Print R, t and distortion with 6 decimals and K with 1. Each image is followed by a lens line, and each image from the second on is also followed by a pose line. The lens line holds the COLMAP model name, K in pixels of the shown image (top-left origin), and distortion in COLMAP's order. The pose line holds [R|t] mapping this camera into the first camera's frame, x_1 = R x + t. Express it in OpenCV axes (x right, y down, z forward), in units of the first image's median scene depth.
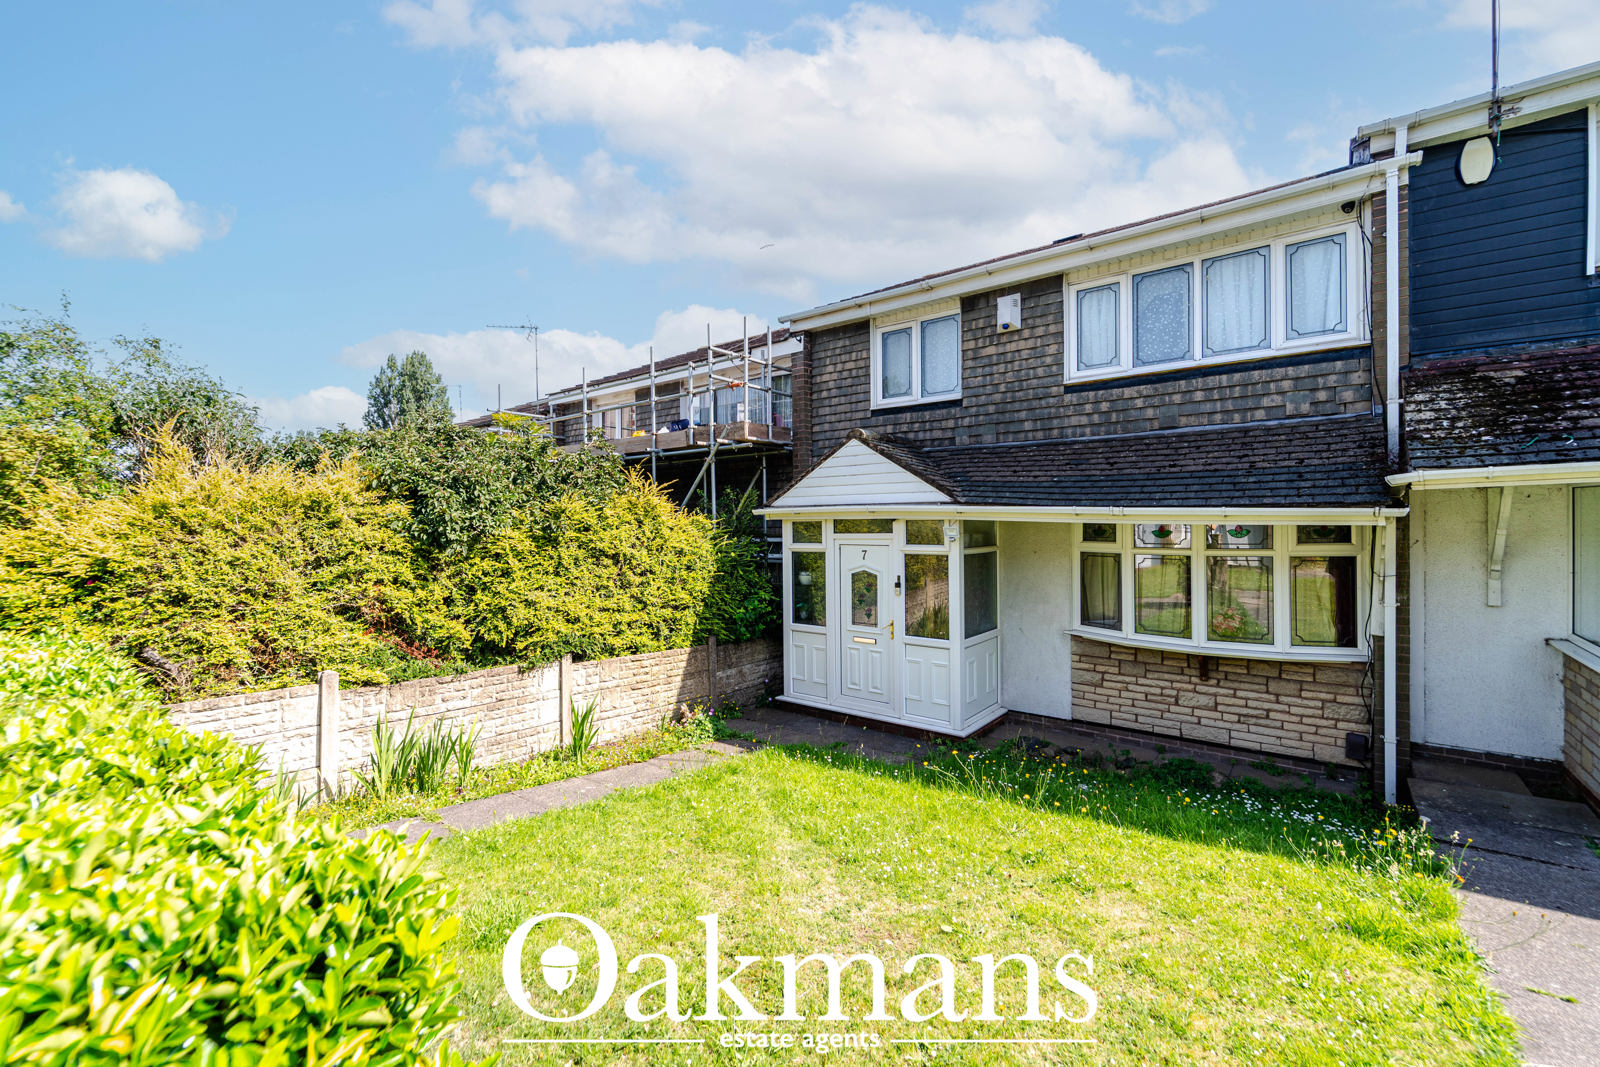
lens RADIAL K [[648.8, 0, 809.8], [0, 648.8, 529.2], [0, 0, 1]] dist [0.002853, -0.003121]
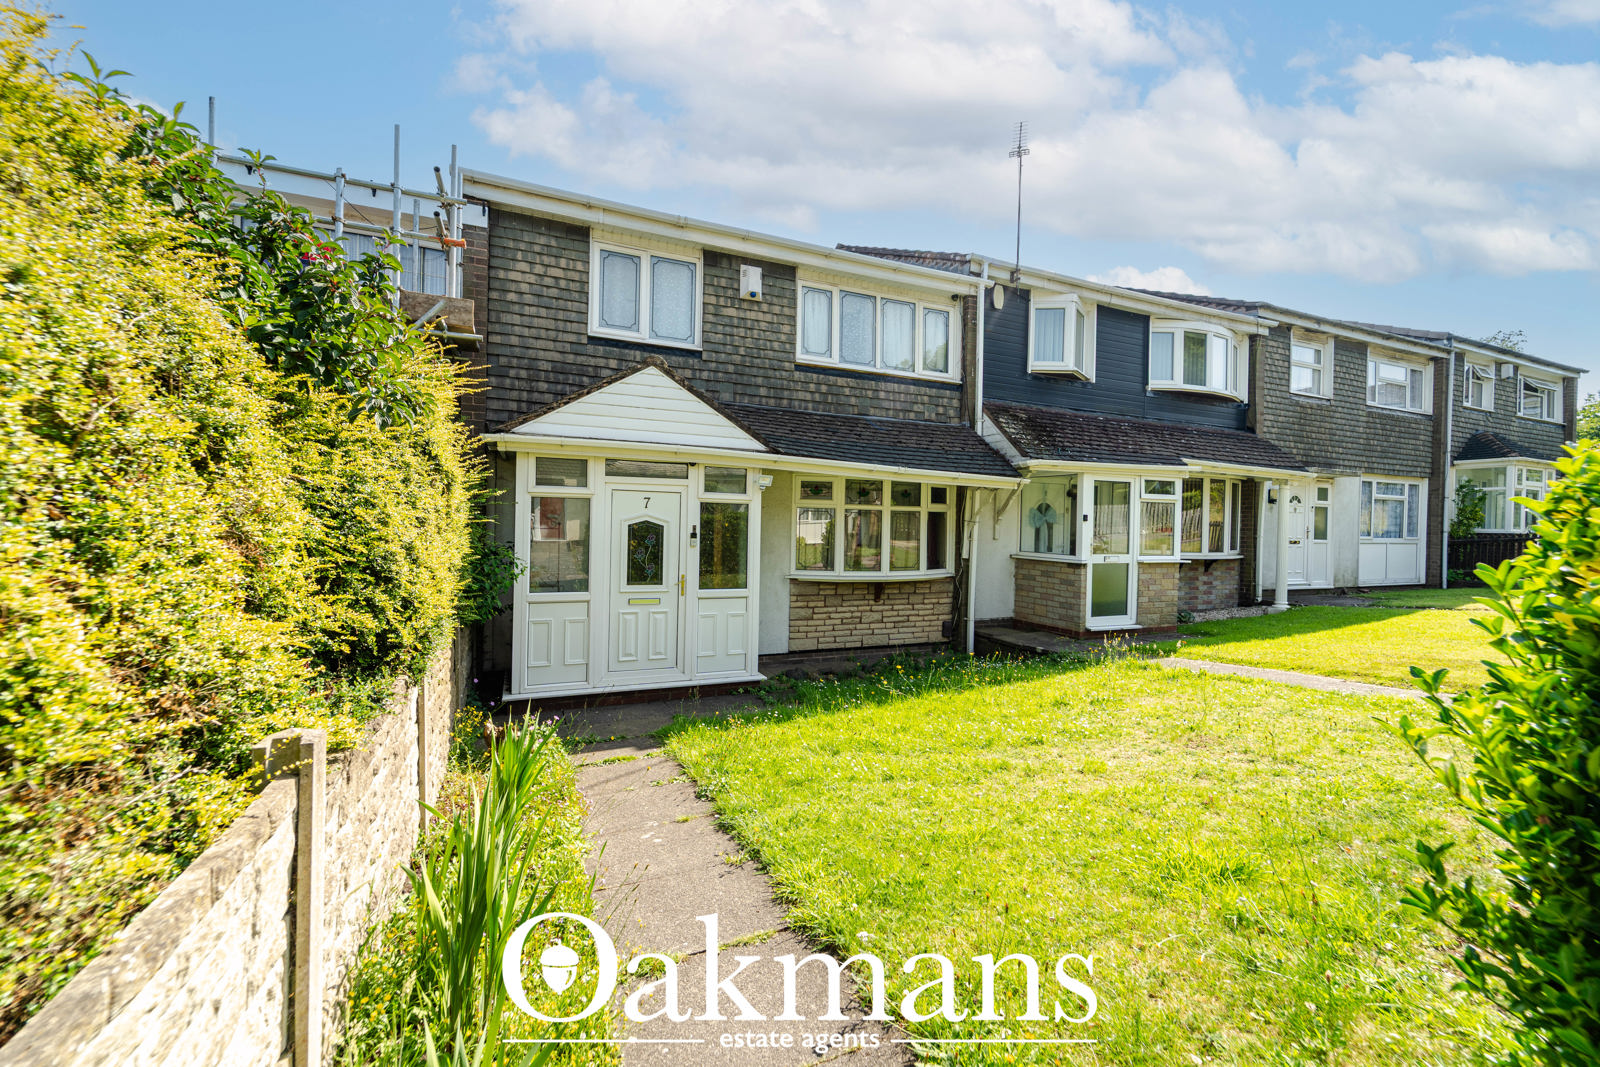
lens RADIAL K [[648.8, 0, 805.3], [0, 648.8, 527.3], [0, 0, 1]] dist [0.002853, -0.003121]
pose [[0.489780, 0.017601, 0.871668, -0.603559], [-0.019563, 0.999766, -0.009195, 0.081394], [-0.871627, -0.012549, 0.490010, 0.413386]]
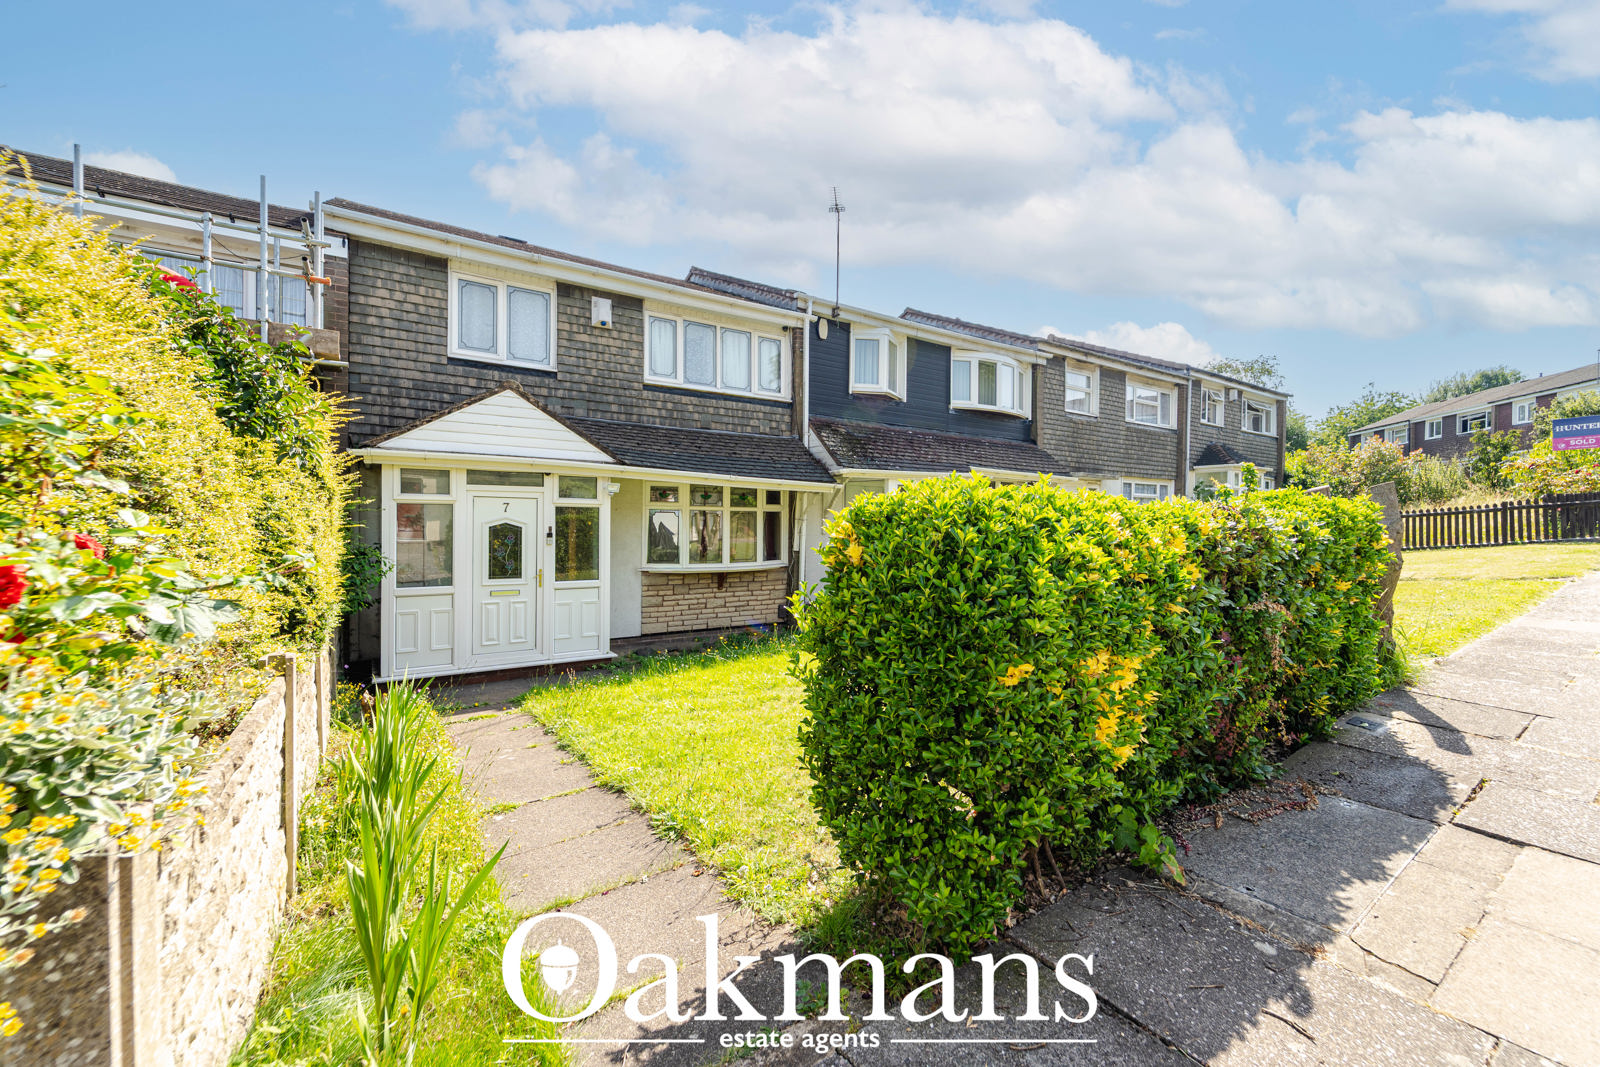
lens RADIAL K [[648.8, 0, 805.6], [0, 648.8, 529.4], [0, 0, 1]] dist [0.002853, -0.003121]
pose [[0.325781, 0.002823, 0.945441, -0.756186], [-0.006917, 0.999976, -0.000602, 0.075881], [-0.945420, -0.006344, 0.325793, 0.250732]]
